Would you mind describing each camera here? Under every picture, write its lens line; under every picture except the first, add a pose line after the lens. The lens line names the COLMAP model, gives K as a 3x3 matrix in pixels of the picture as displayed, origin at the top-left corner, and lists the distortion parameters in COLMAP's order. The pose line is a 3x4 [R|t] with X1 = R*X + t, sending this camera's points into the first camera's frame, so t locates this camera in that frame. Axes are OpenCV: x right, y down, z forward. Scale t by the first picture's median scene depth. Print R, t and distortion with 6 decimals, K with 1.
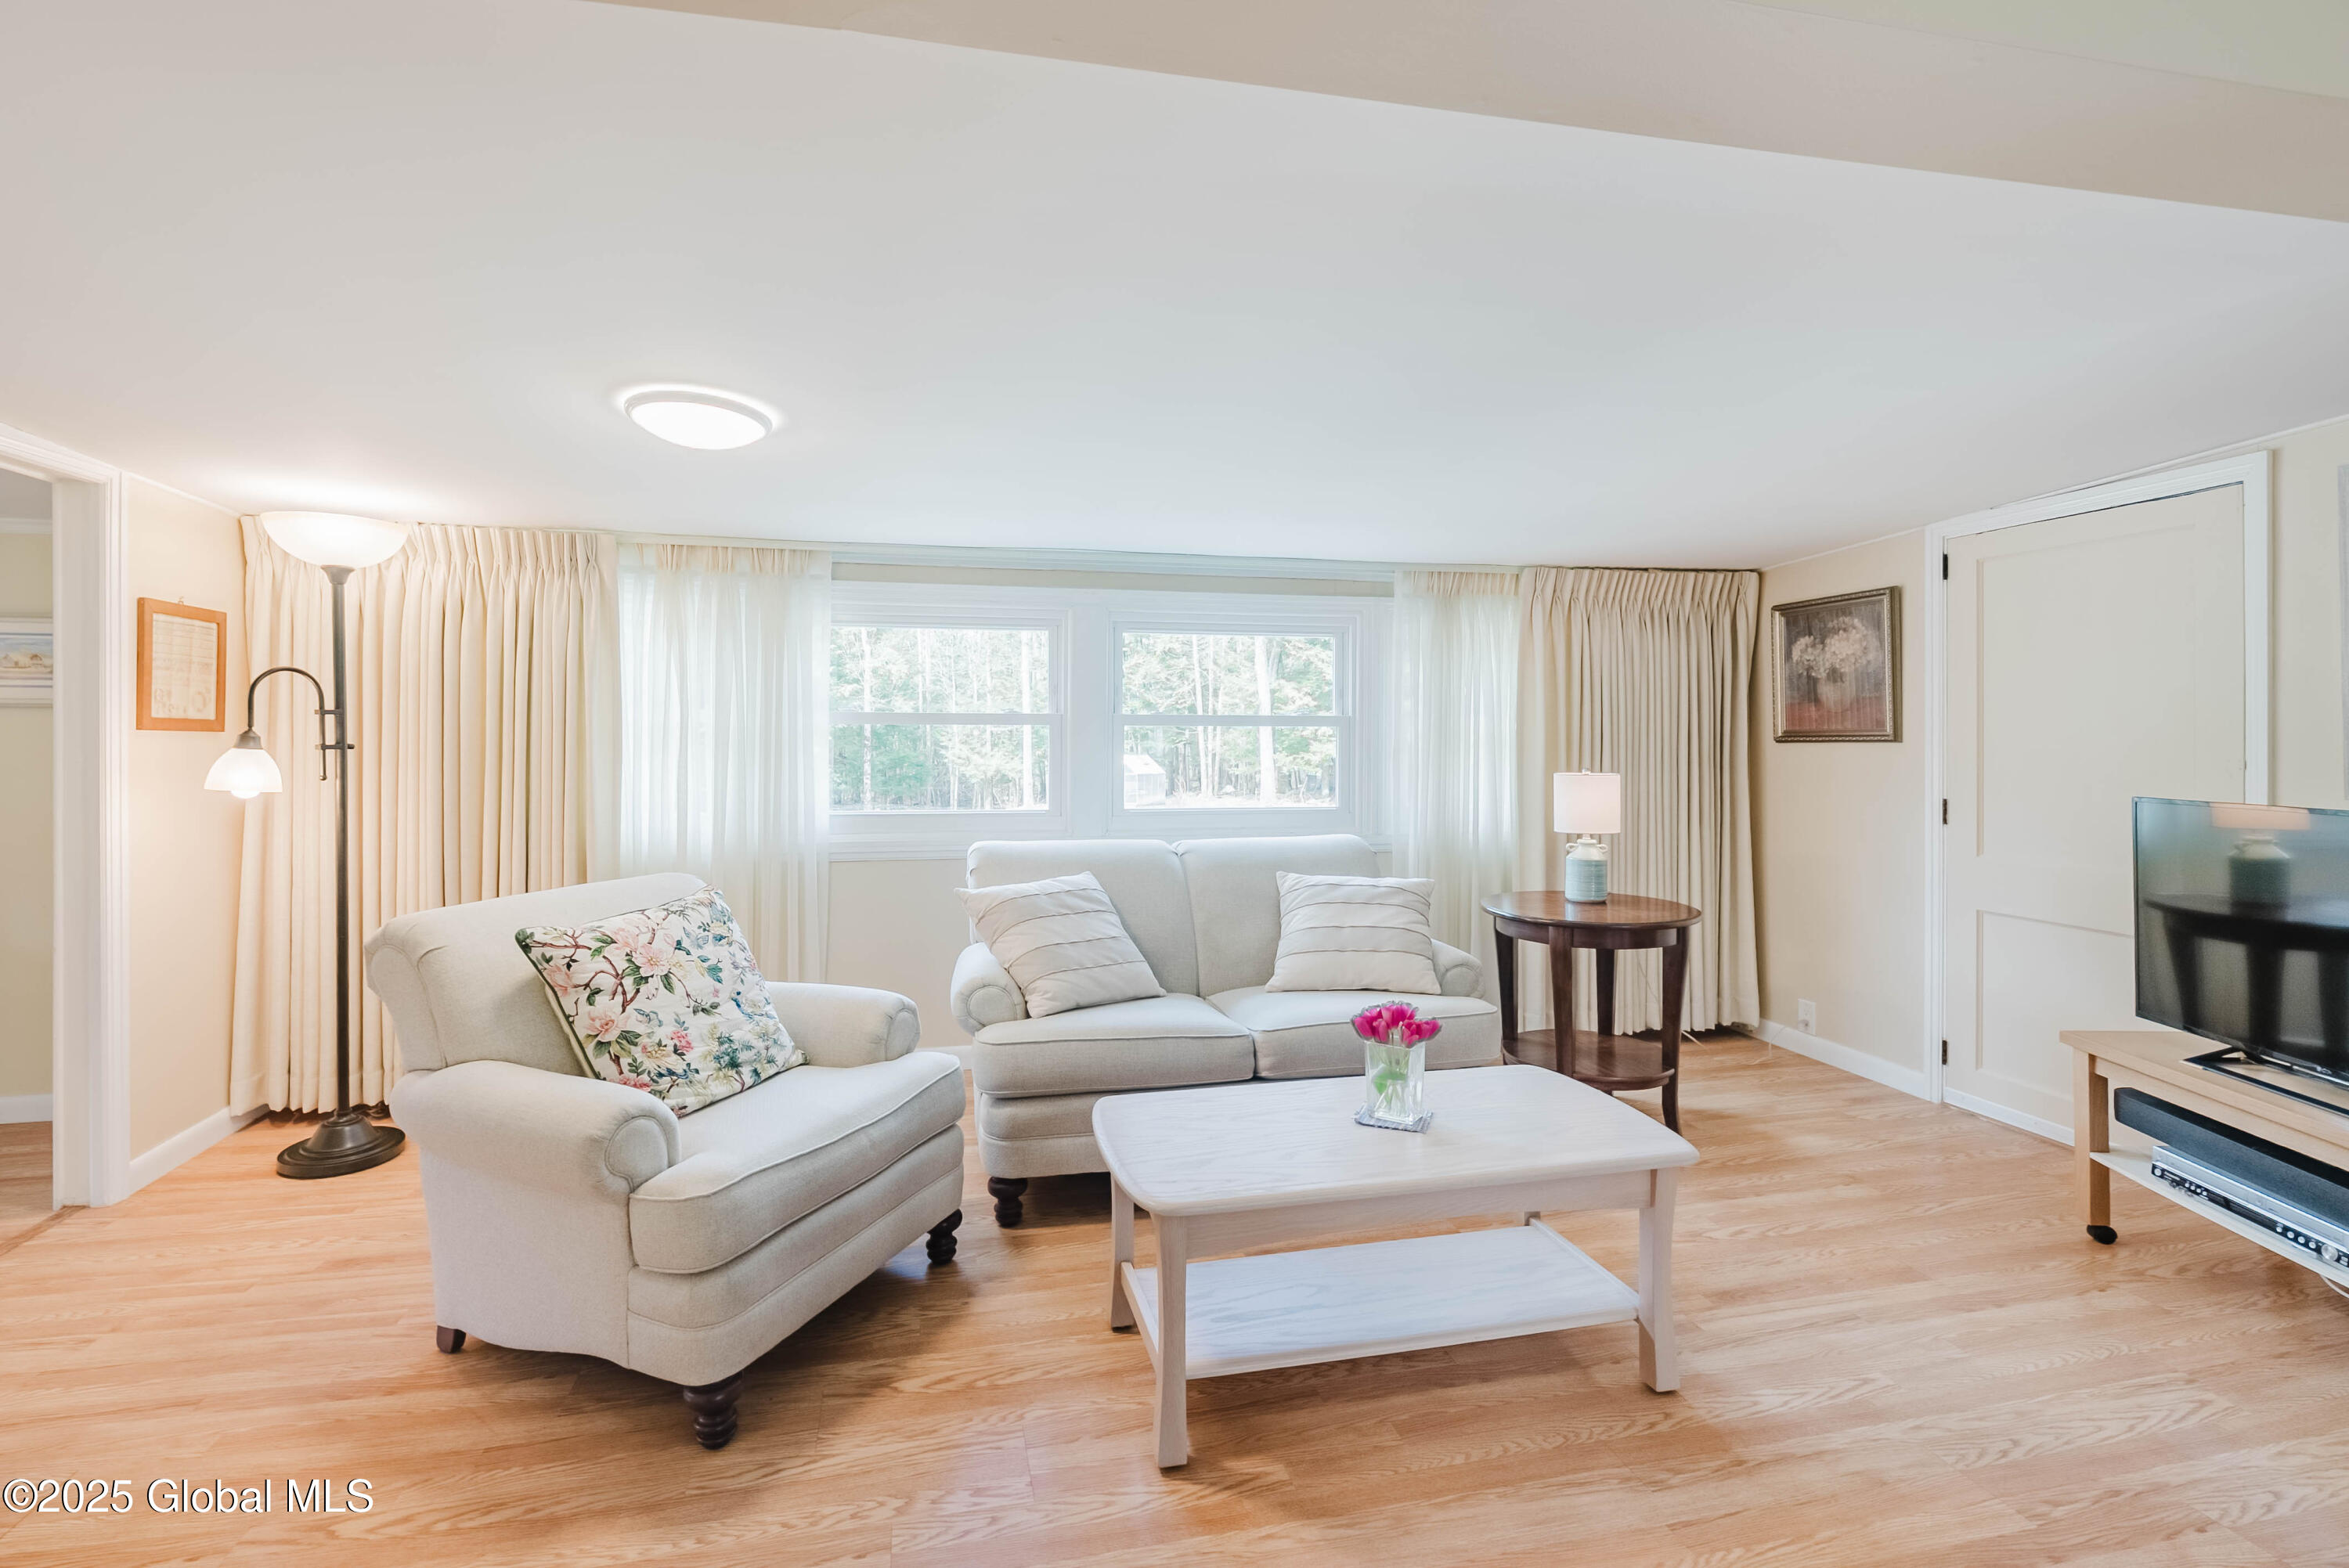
lens RADIAL K [[1234.1, 0, 1185.5], [0, 1234.1, 751.7], [0, 0, 1]] dist [-0.005685, -0.001331]
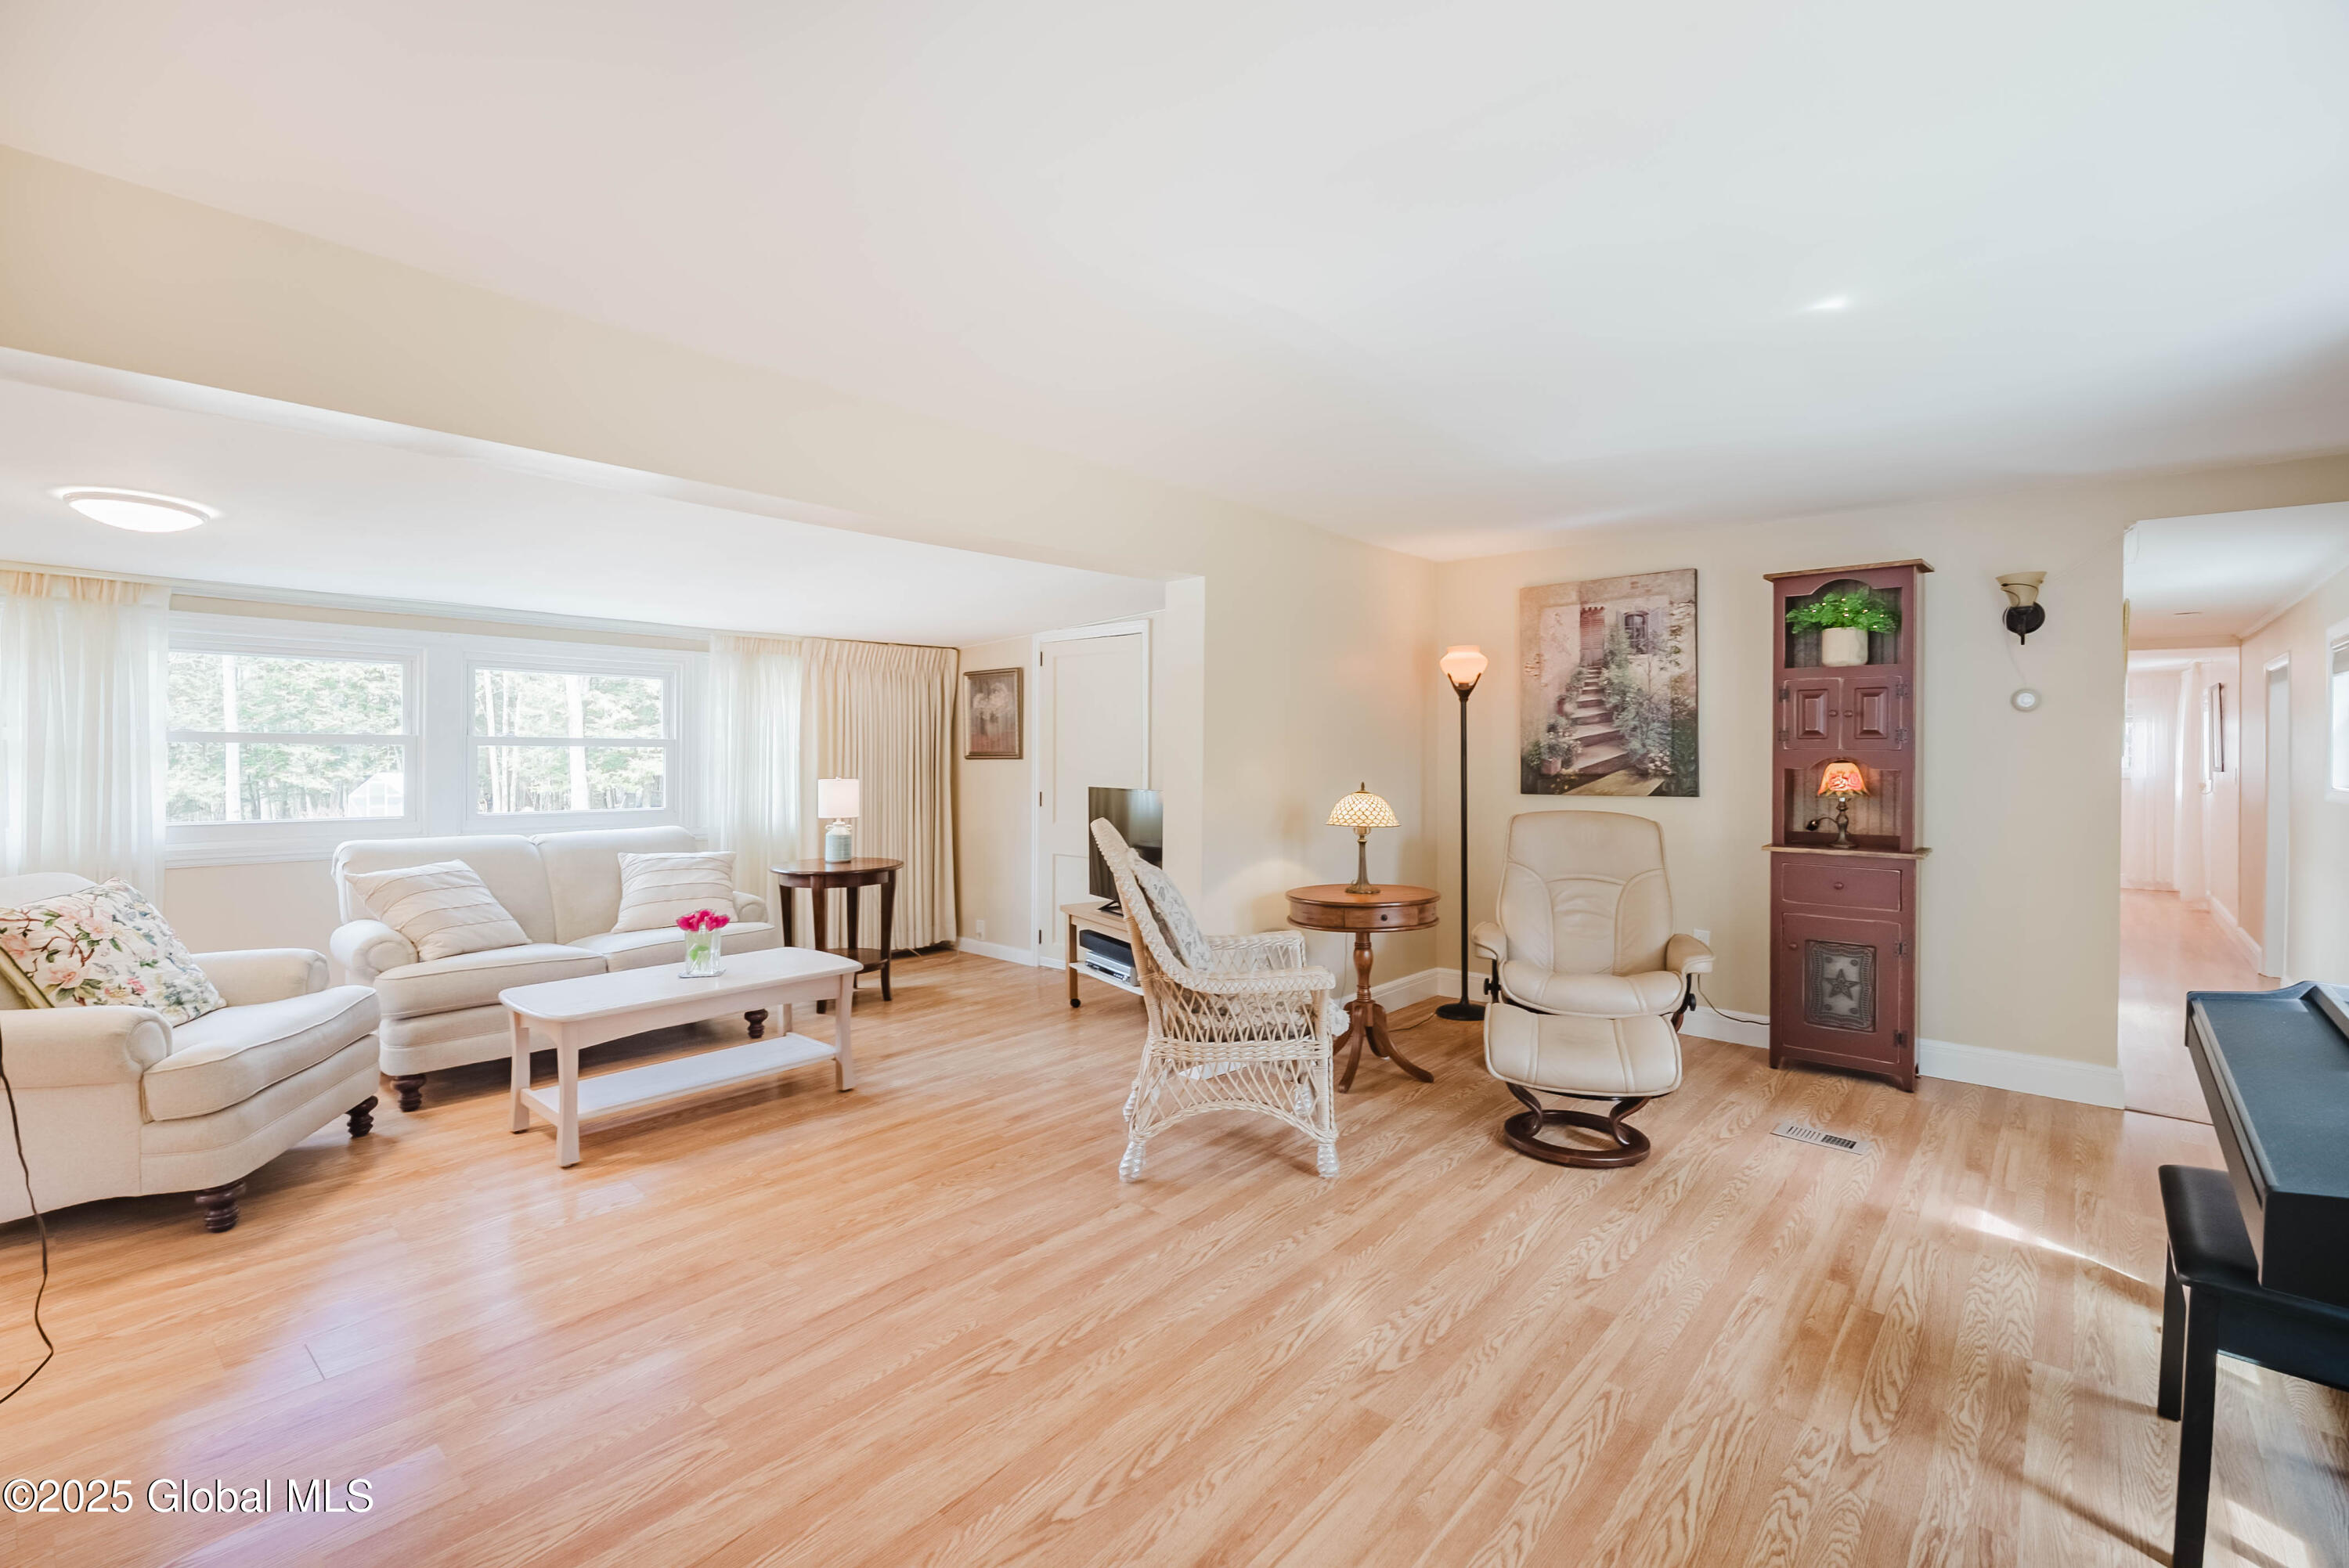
lens RADIAL K [[1234.1, 0, 1185.5], [0, 1234.1, 751.7], [0, 0, 1]] dist [-0.005685, -0.001331]
pose [[0.865041, 0.002474, 0.501695, -0.086399], [0.003934, 0.999924, -0.011714, 0.003066], [-0.501685, 0.012107, 0.864966, -0.640344]]
